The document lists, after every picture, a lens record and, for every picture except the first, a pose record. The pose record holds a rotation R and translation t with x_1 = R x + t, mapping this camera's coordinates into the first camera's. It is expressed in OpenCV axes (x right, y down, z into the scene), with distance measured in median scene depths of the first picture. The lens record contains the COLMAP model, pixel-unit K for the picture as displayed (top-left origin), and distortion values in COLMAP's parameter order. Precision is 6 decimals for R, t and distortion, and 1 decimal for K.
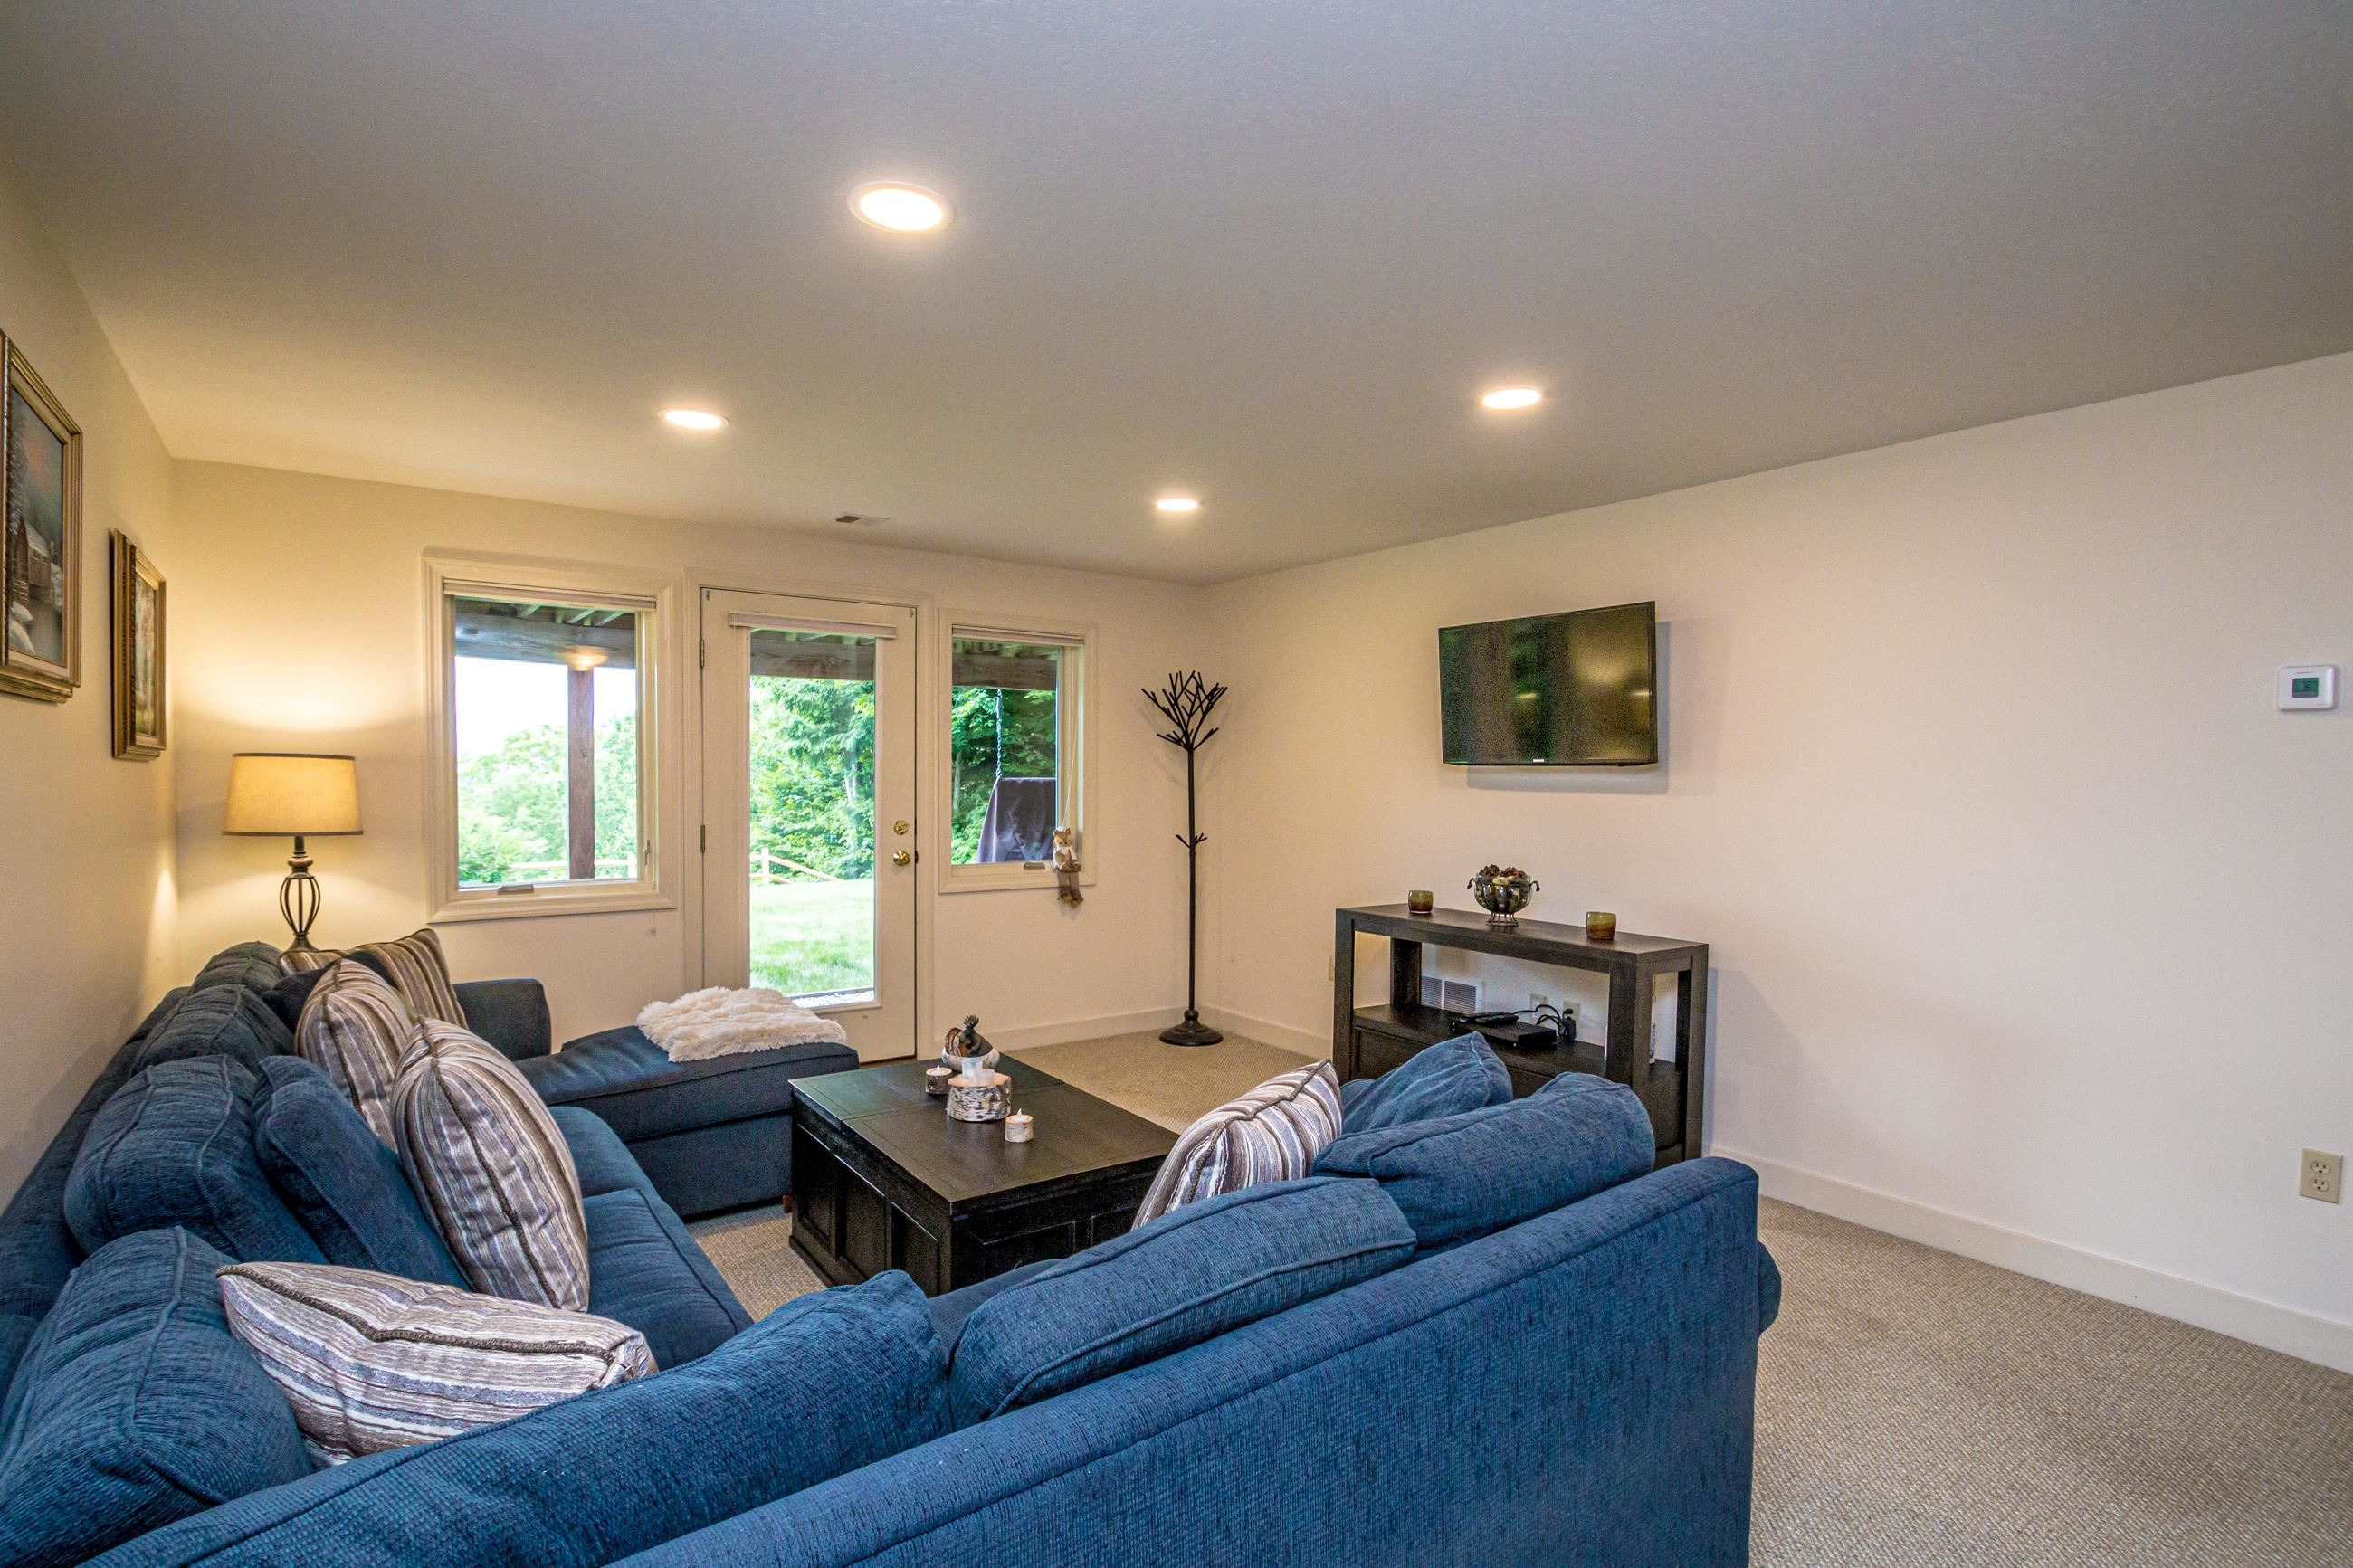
lens RADIAL K [[1136.3, 0, 1176.5], [0, 1136.3, 784.0], [0, 0, 1]] dist [-0.001753, -0.001027]
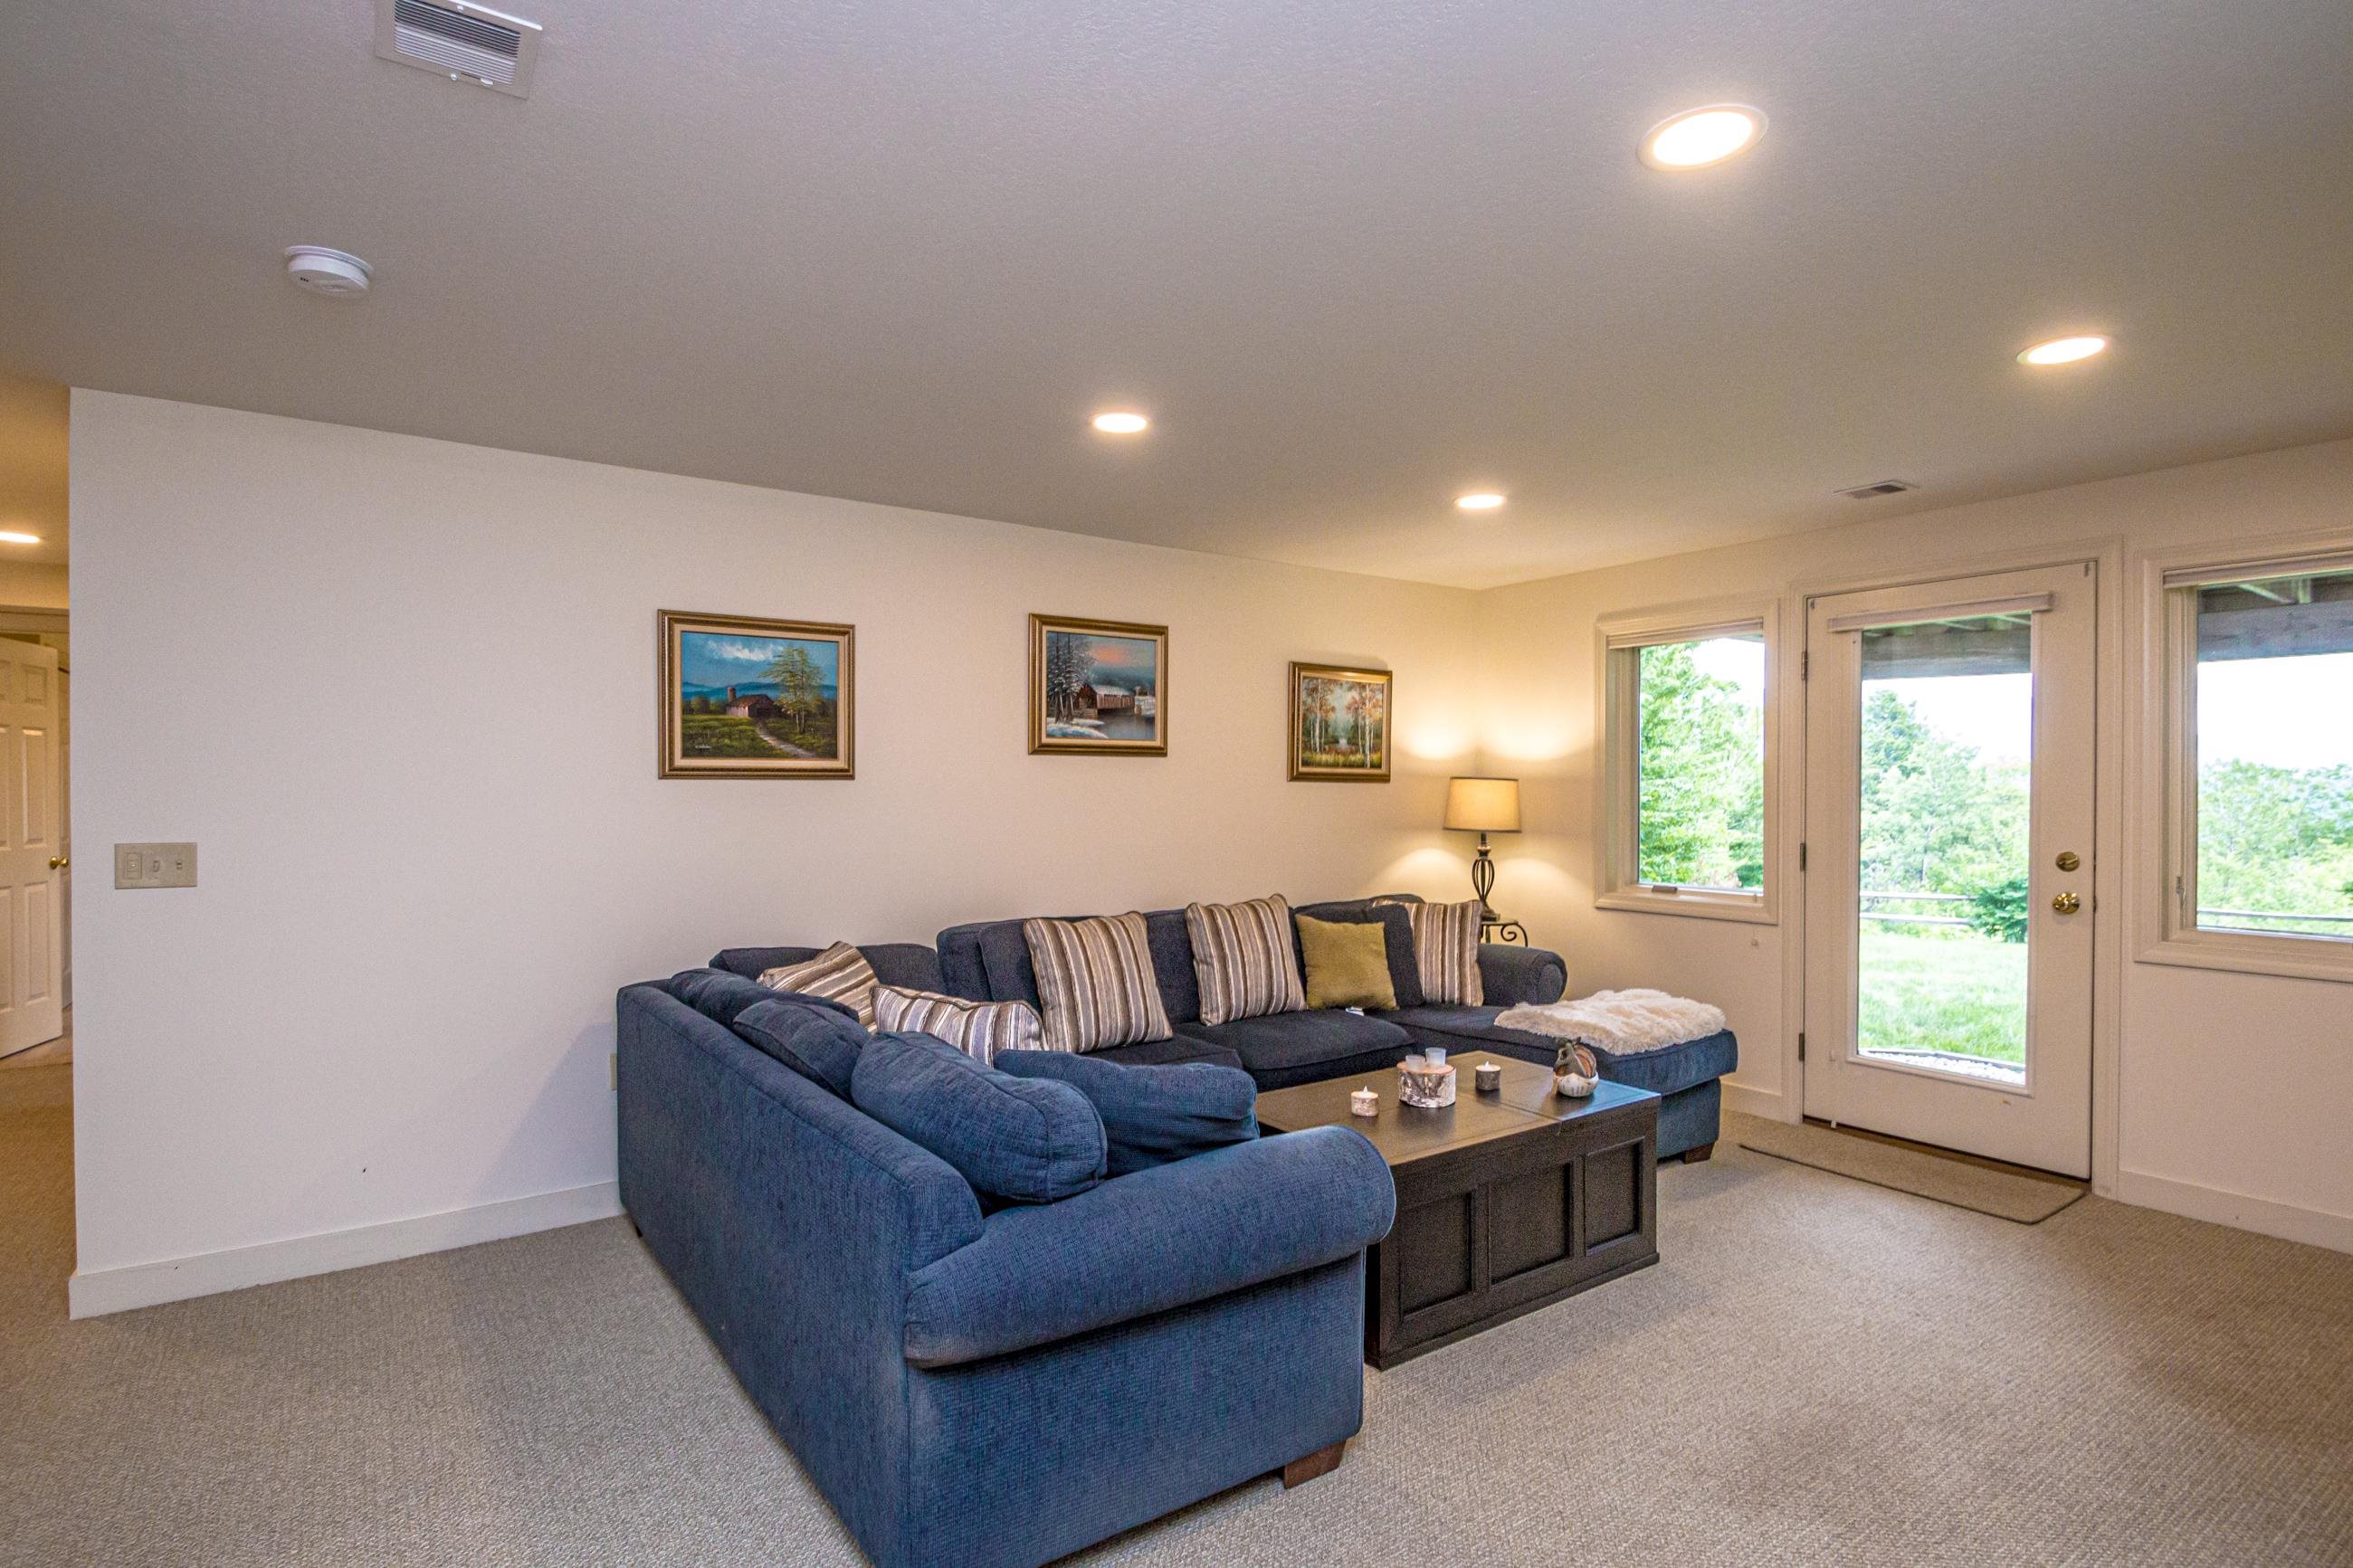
lens RADIAL K [[1136.3, 0, 1176.5], [0, 1136.3, 784.0], [0, 0, 1]] dist [-0.001753, -0.001027]
pose [[-0.014345, -0.011893, -0.999826, 0.601070], [-0.010113, 0.999880, -0.011748, 0.002989], [0.999846, 0.009943, -0.014463, 0.512435]]
